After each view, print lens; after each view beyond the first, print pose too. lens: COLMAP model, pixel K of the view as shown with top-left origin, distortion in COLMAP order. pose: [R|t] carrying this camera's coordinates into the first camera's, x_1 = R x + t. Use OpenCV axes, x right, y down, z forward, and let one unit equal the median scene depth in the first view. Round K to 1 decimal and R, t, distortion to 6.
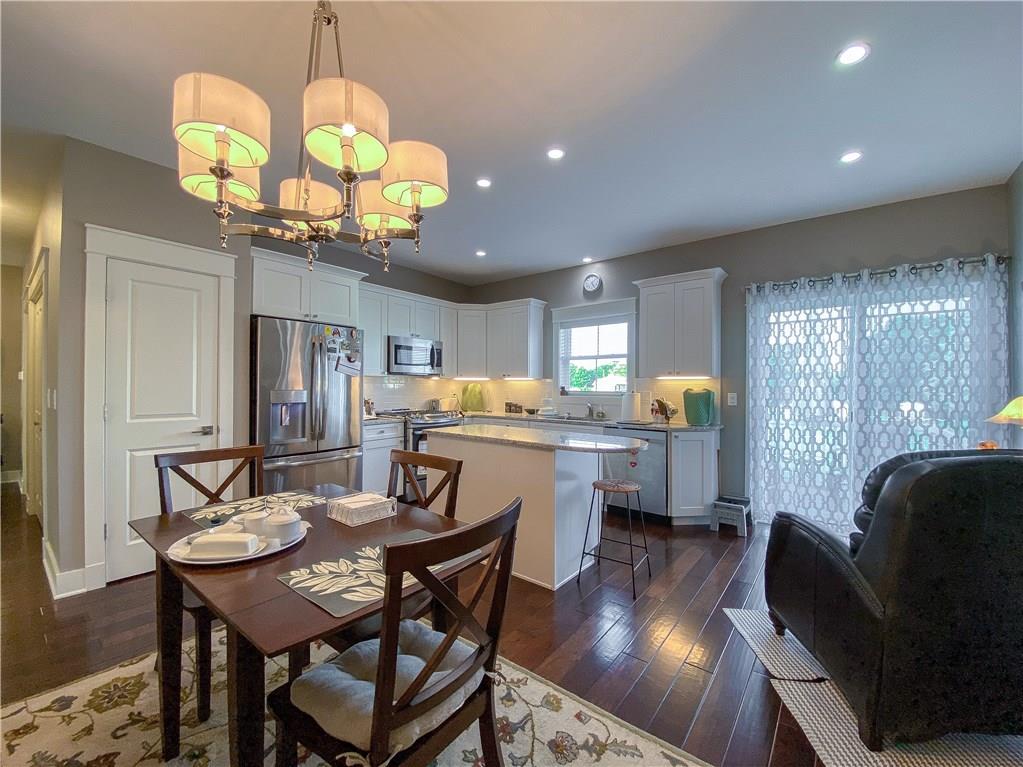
lens RADIAL K [[409.9, 0, 511.5], [0, 409.9, 383.5], [0, 0, 1]] dist [-0.009728, 0.000037]
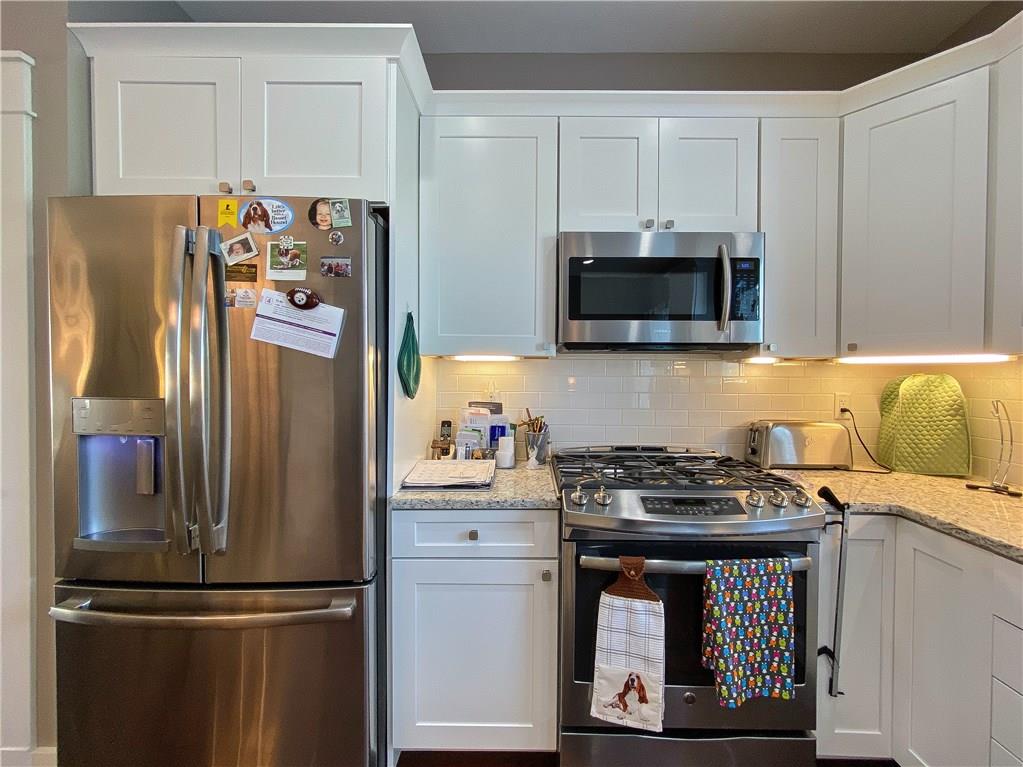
lens RADIAL K [[409.9, 0, 511.5], [0, 409.9, 383.5], [0, 0, 1]] dist [-0.009728, 0.000037]
pose [[0.590401, 0.016263, -0.806946, -0.040292], [0.000531, 0.999789, 0.020539, -0.001222], [0.807110, -0.012555, 0.590268, 0.701733]]
